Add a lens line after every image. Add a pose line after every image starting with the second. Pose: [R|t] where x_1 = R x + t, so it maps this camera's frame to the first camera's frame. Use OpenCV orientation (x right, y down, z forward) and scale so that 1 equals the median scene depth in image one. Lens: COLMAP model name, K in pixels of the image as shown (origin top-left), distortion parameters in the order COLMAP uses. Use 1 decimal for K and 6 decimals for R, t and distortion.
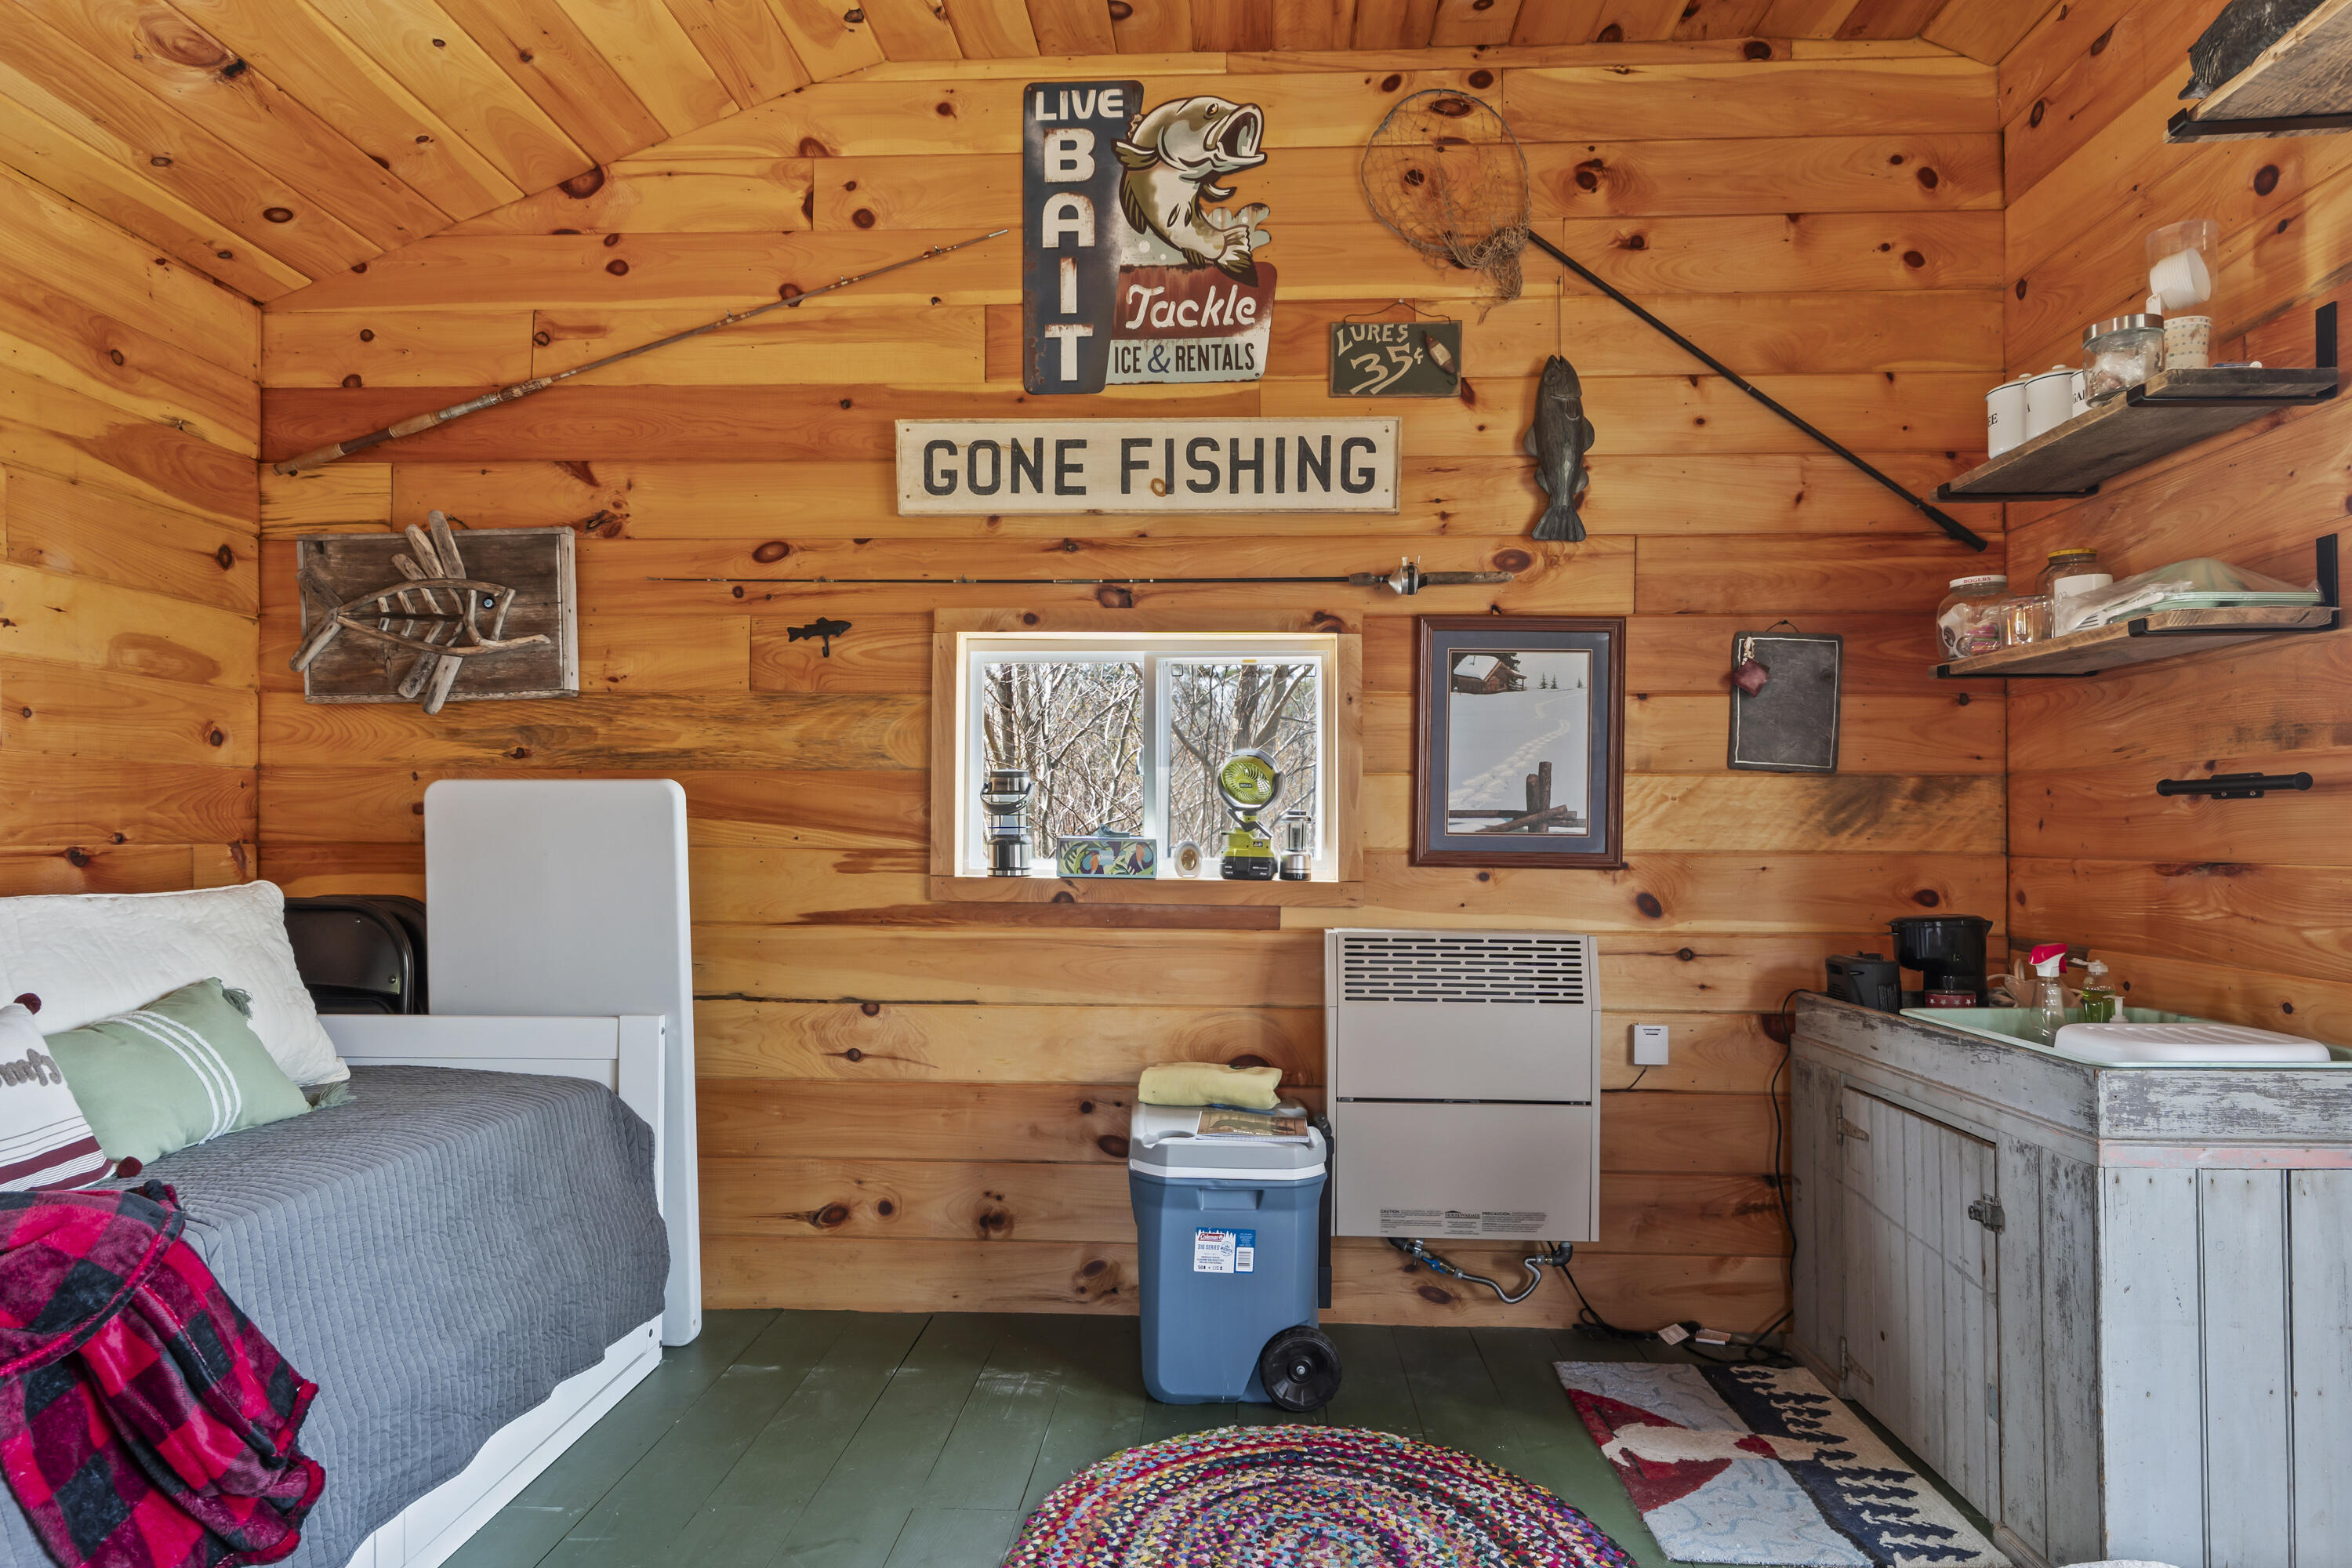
lens RADIAL K [[1401.7, 0, 1171.4], [0, 1401.7, 801.7], [0, 0, 1]] dist [-0.002121, -0.001321]
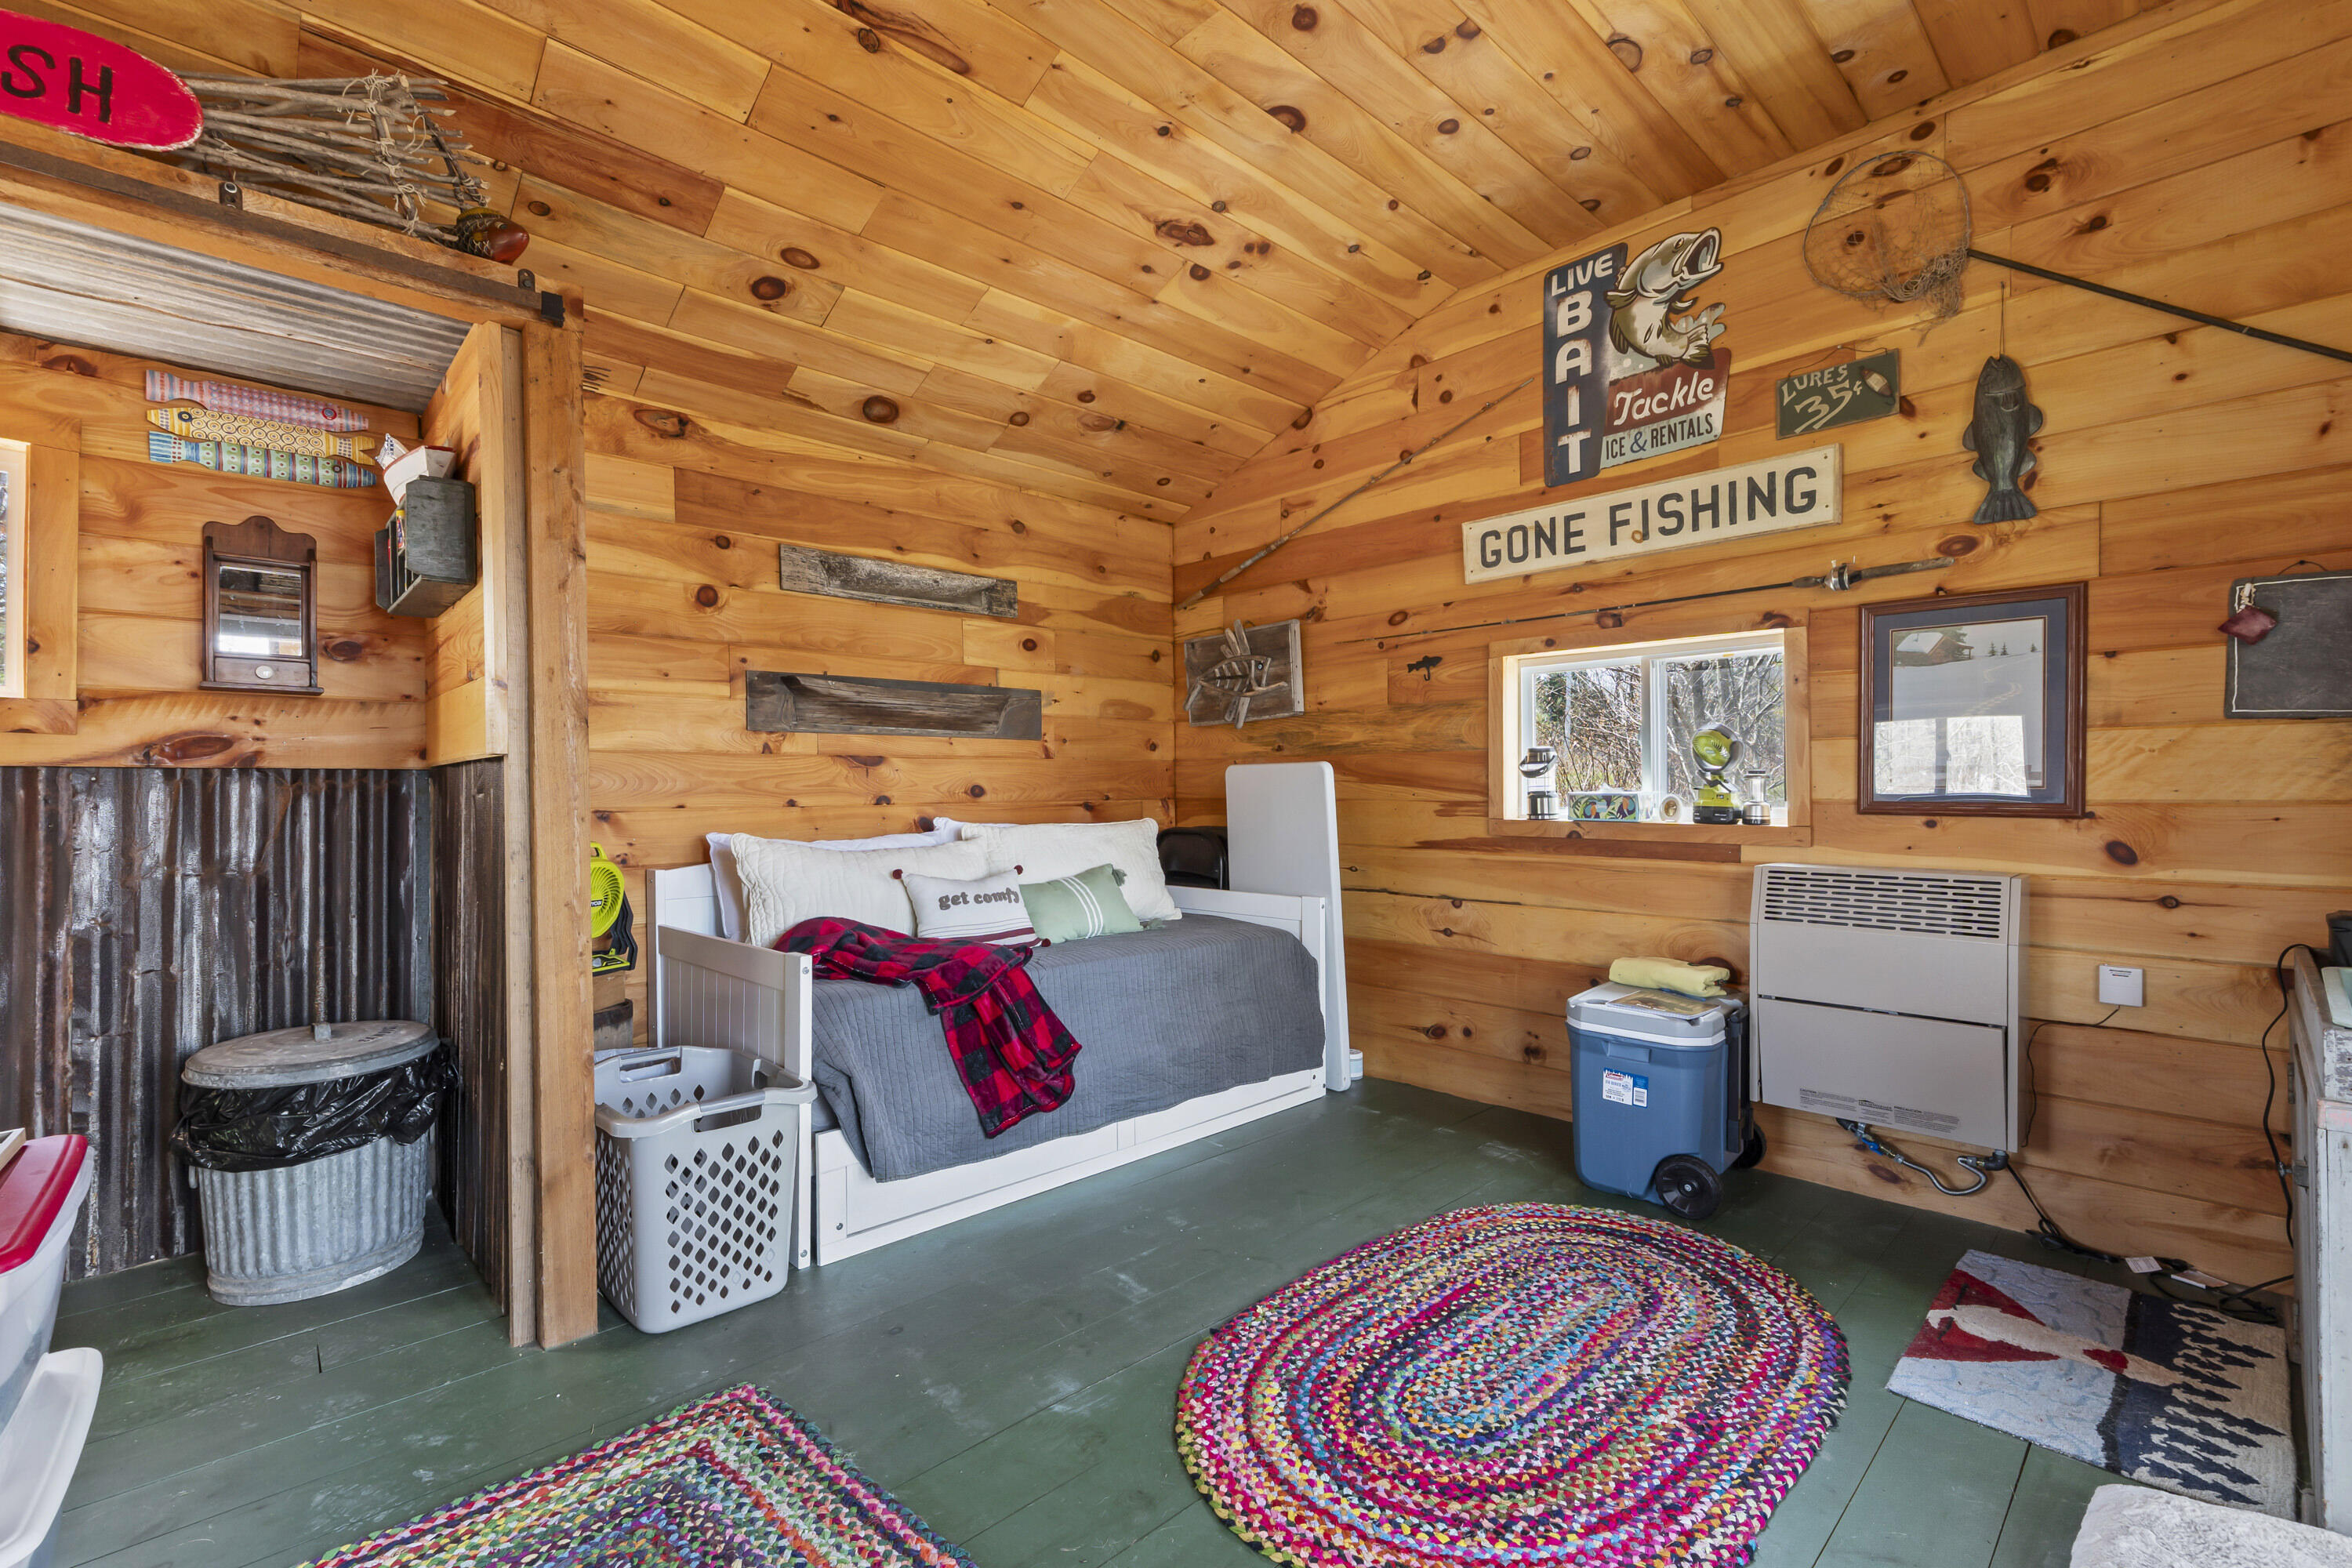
lens RADIAL K [[1007.7, 0, 1179.1], [0, 1007.7, 772.0], [0, 0, 1]] dist [-0.009964, 0.000269]
pose [[0.725935, -0.022425, -0.687397, 0.339026], [0.027620, 0.999613, -0.003442, -0.003518], [0.687208, -0.016487, 0.726274, -0.025079]]
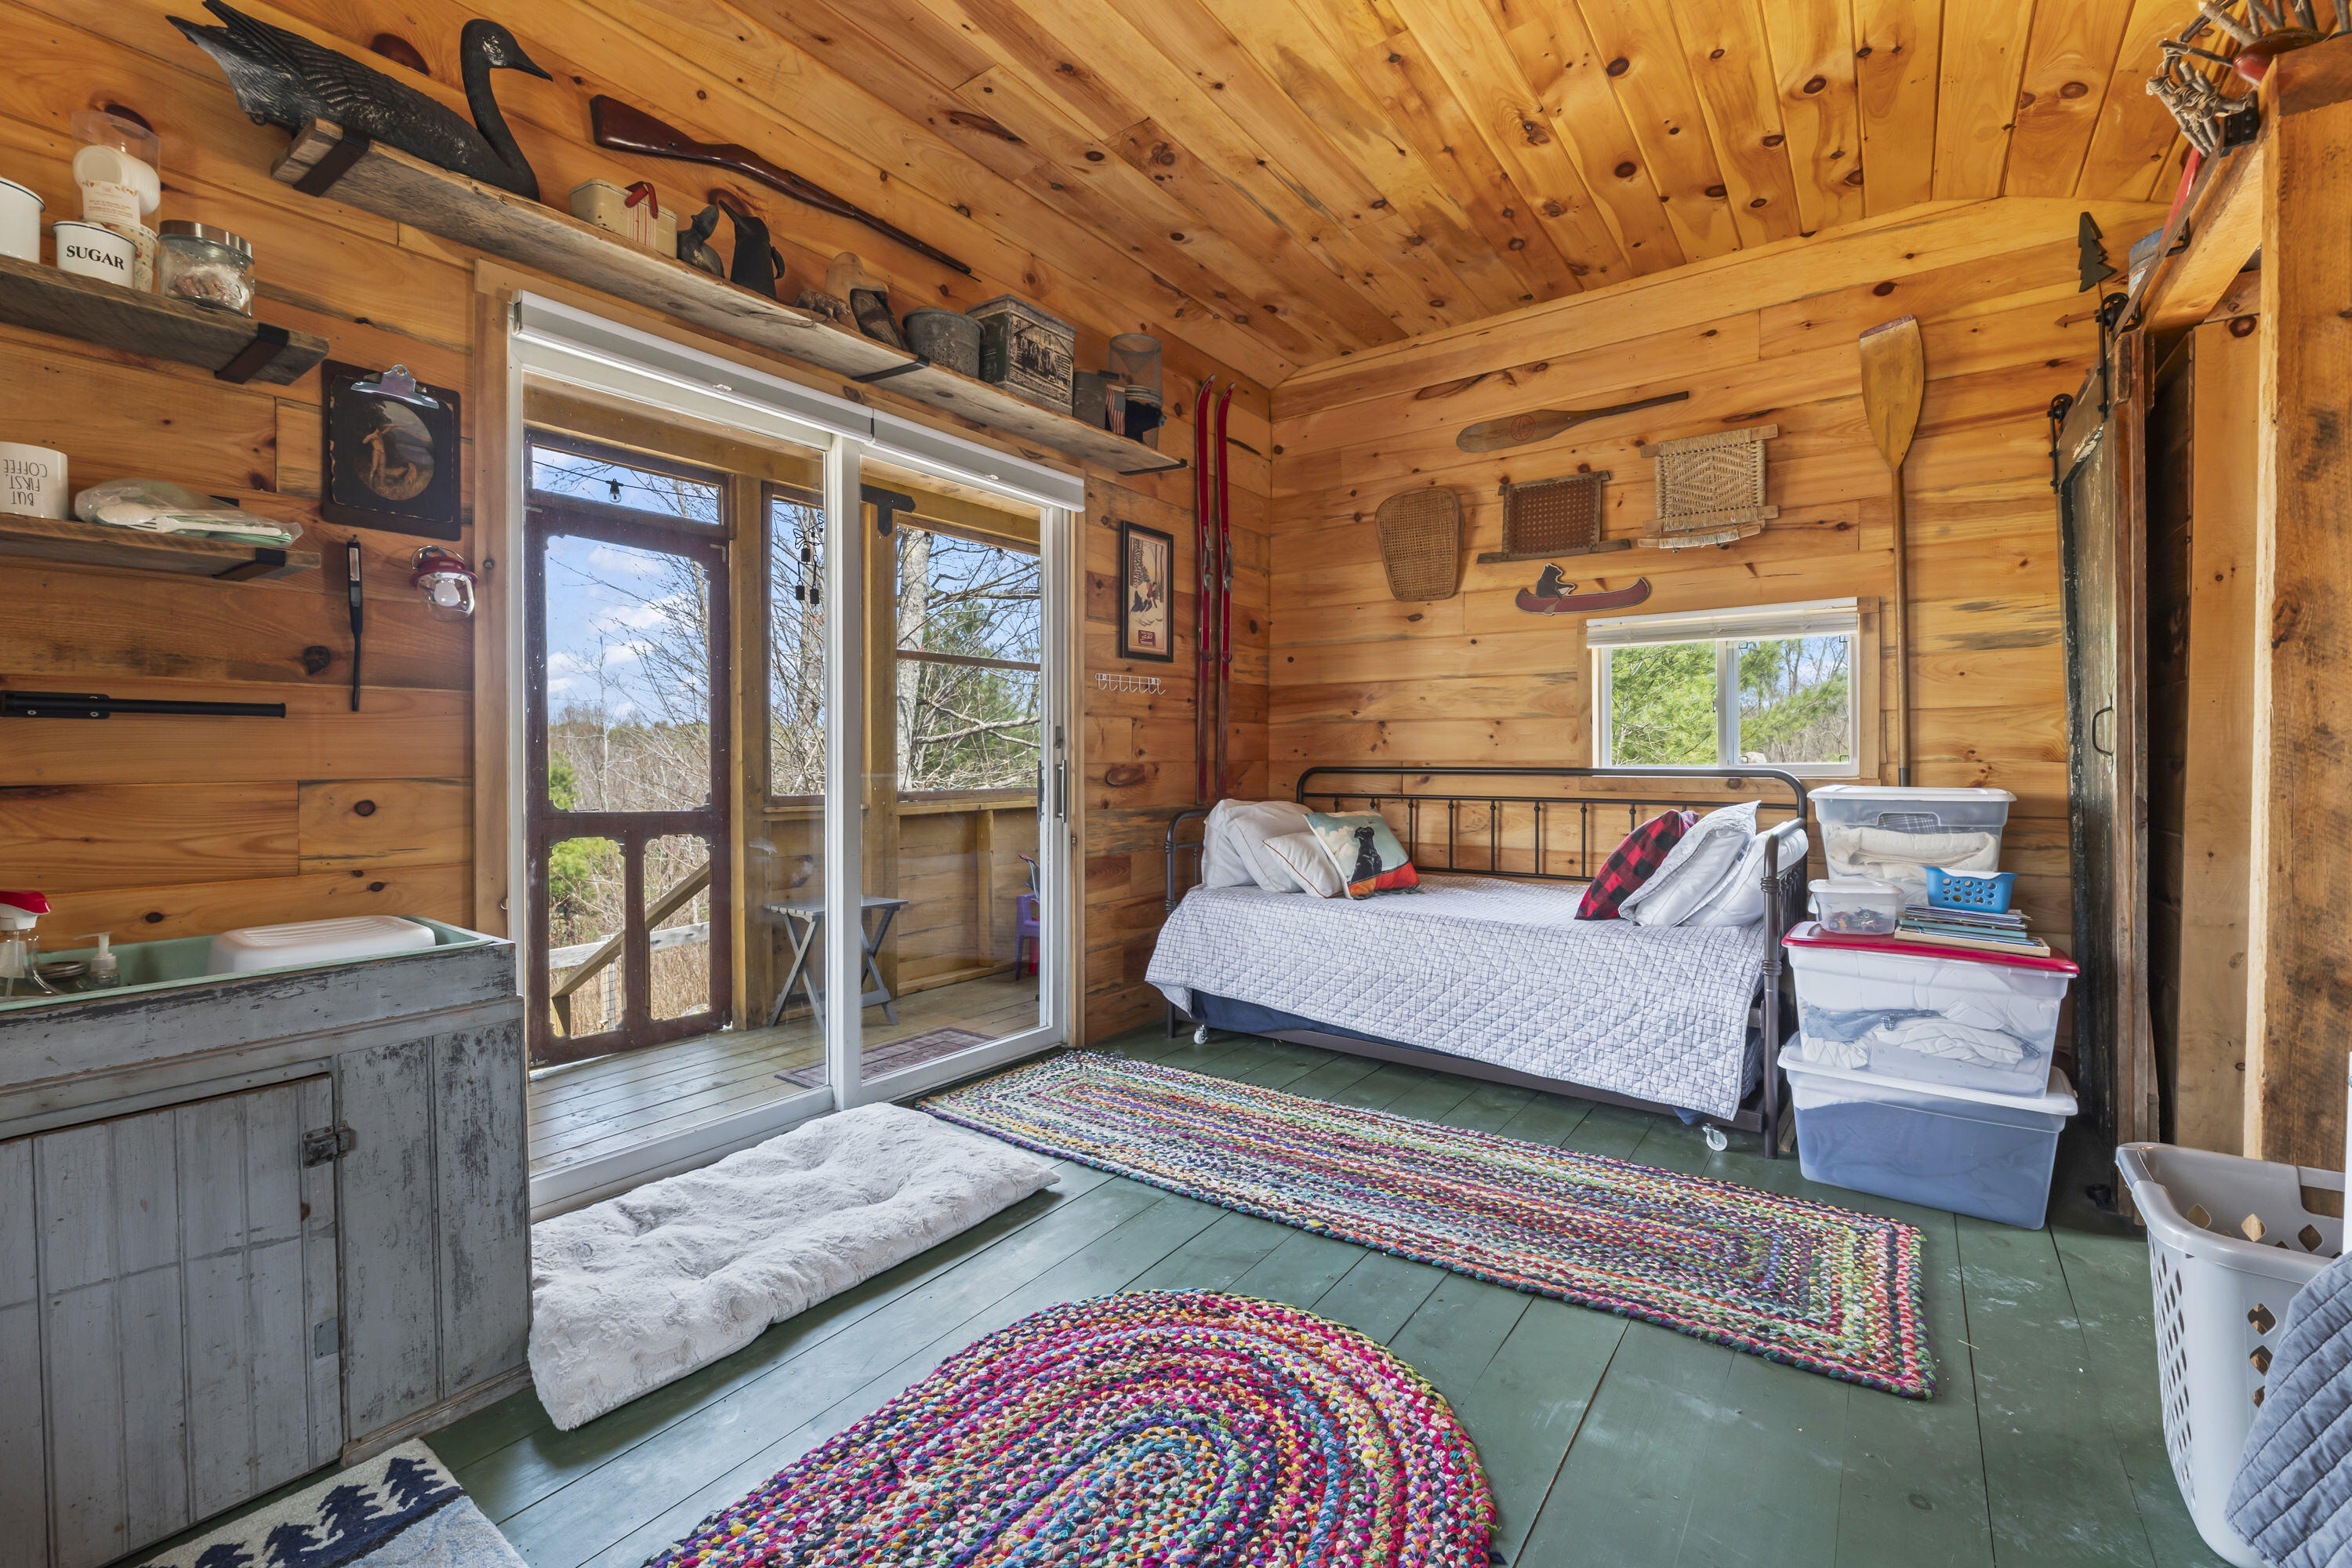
lens RADIAL K [[1007.7, 0, 1179.1], [0, 1007.7, 772.0], [0, 0, 1]] dist [-0.009964, 0.000269]
pose [[-0.841693, -0.009750, 0.539868, -0.191919], [-0.010908, 0.999940, 0.001052, 0.019008], [-0.539846, -0.005004, -0.841749, 0.858337]]
